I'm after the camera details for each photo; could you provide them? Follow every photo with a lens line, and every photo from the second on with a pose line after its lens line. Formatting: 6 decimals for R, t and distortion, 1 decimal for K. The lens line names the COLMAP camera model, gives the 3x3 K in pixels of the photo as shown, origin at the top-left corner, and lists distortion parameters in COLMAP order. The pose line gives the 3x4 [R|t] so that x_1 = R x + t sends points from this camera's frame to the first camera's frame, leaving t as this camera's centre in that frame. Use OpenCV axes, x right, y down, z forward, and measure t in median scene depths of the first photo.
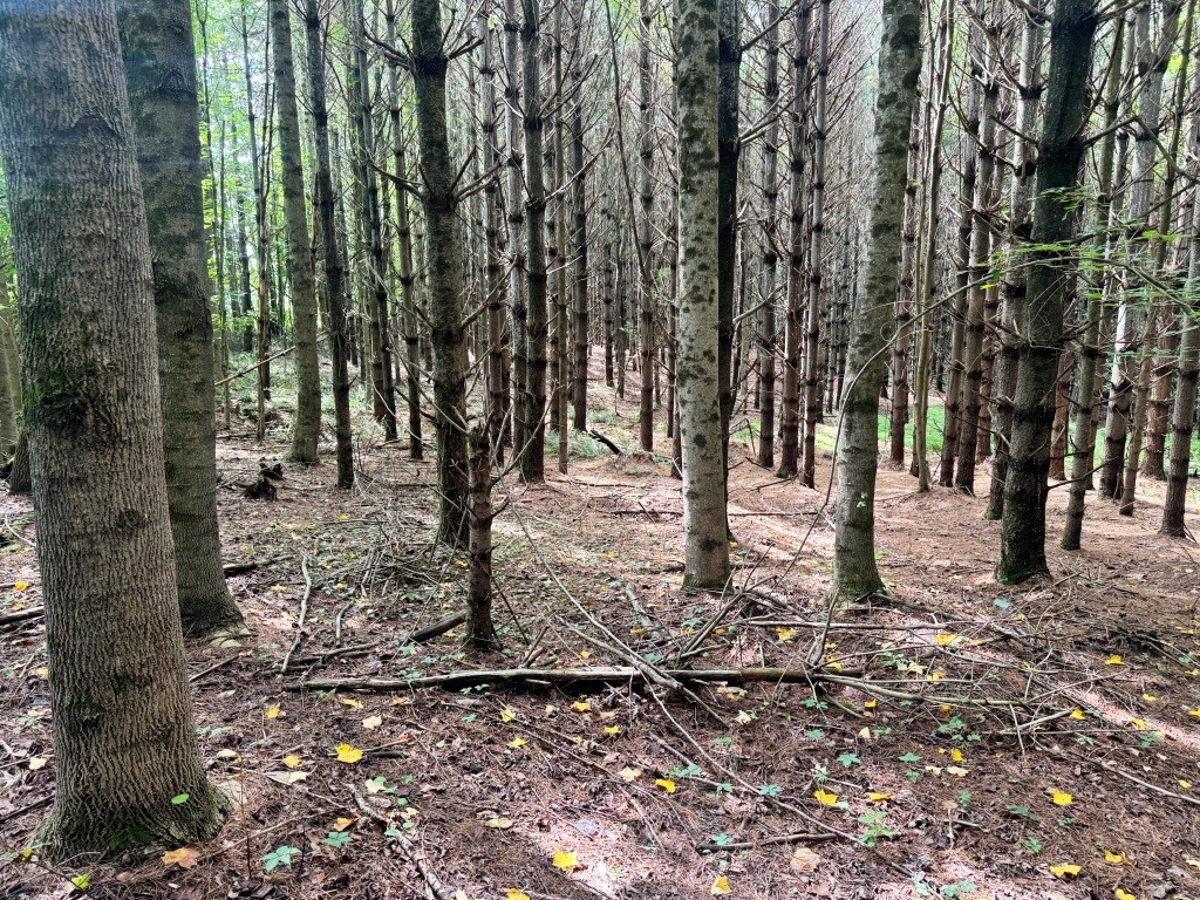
lens RADIAL K [[840.2, 0, 603.8], [0, 840.2, 450.3], [0, 0, 1]] dist [0.030549, -0.033684]
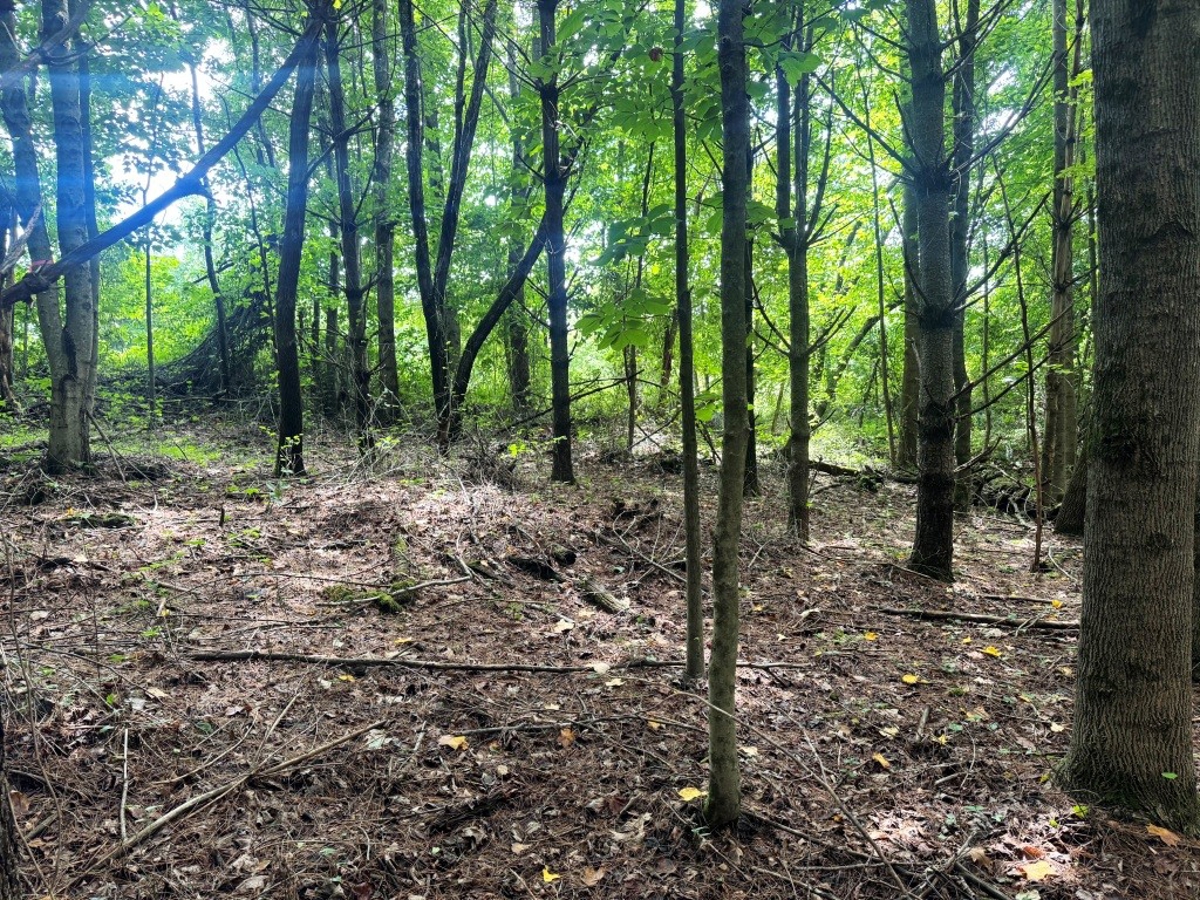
lens RADIAL K [[840.2, 0, 605.2], [0, 840.2, 450.9], [0, 0, 1]] dist [0.030549, -0.033684]
pose [[0.446926, 0.066829, -0.892071, 0.167840], [-0.132788, 0.991114, 0.007722, 0.049088], [0.884661, 0.115005, 0.451829, -0.280924]]
